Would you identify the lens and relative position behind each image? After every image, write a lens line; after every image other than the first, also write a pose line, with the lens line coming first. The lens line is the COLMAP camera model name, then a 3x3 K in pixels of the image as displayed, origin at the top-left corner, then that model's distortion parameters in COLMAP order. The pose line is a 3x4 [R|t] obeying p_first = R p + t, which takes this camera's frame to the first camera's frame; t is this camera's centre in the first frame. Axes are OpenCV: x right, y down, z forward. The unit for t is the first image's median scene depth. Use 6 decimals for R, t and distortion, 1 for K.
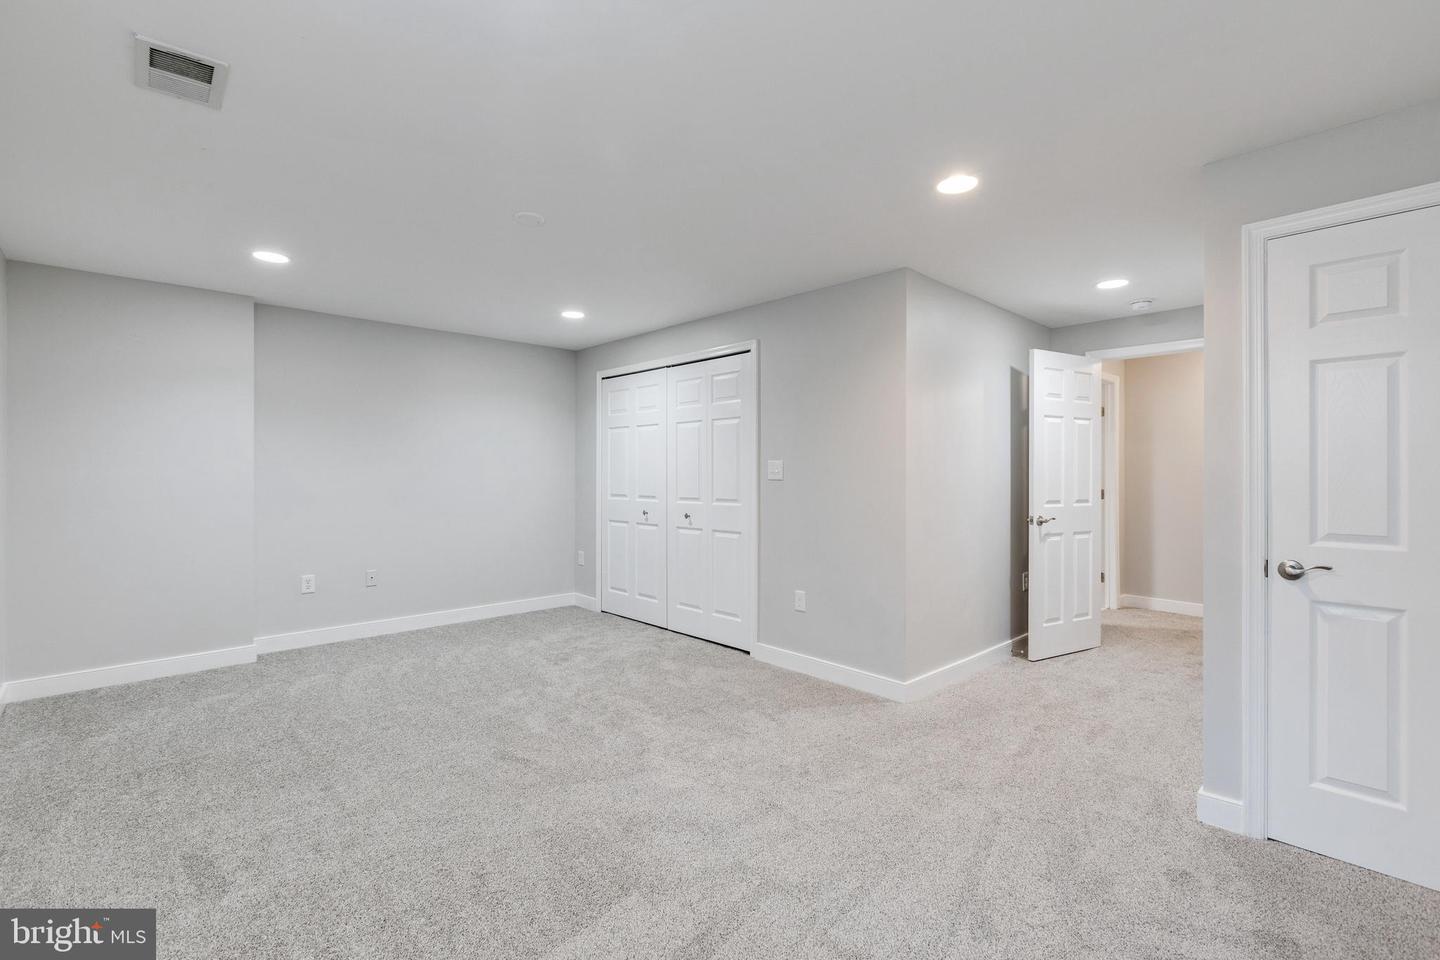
lens RADIAL K [[643.9, 0, 715.3], [0, 643.9, 479.4], [0, 0, 1]] dist [0.001740, -0.000514]
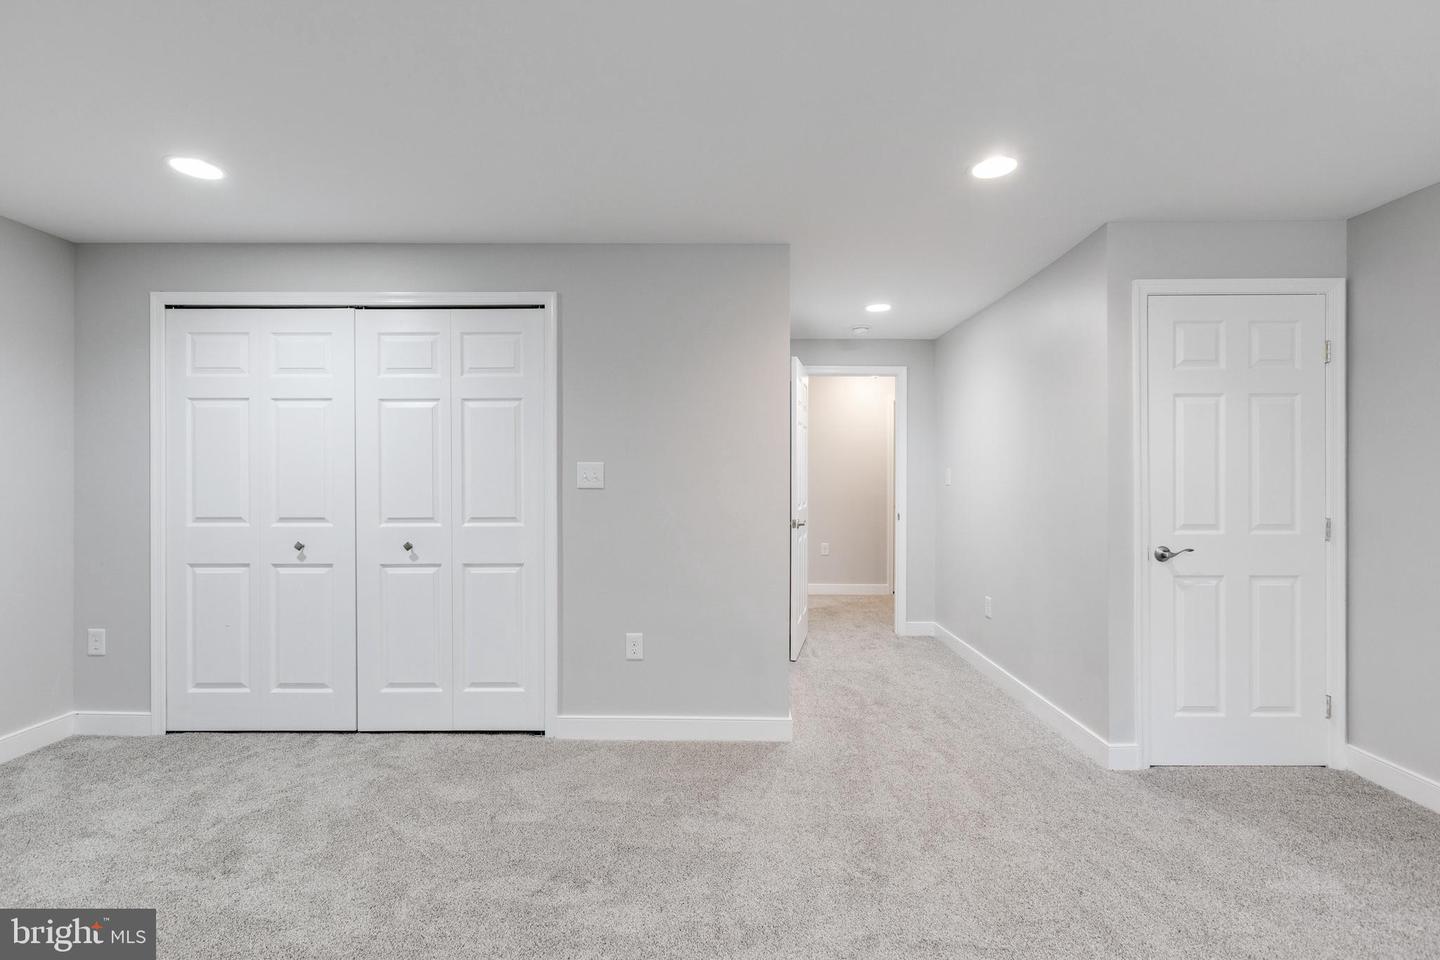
lens RADIAL K [[643.9, 0, 715.3], [0, 643.9, 479.4], [0, 0, 1]] dist [0.001740, -0.000514]
pose [[0.689999, -0.007343, 0.723773, -0.342954], [0.008335, 0.999963, 0.002199, -0.009986], [-0.723762, 0.004516, 0.690035, 0.390506]]
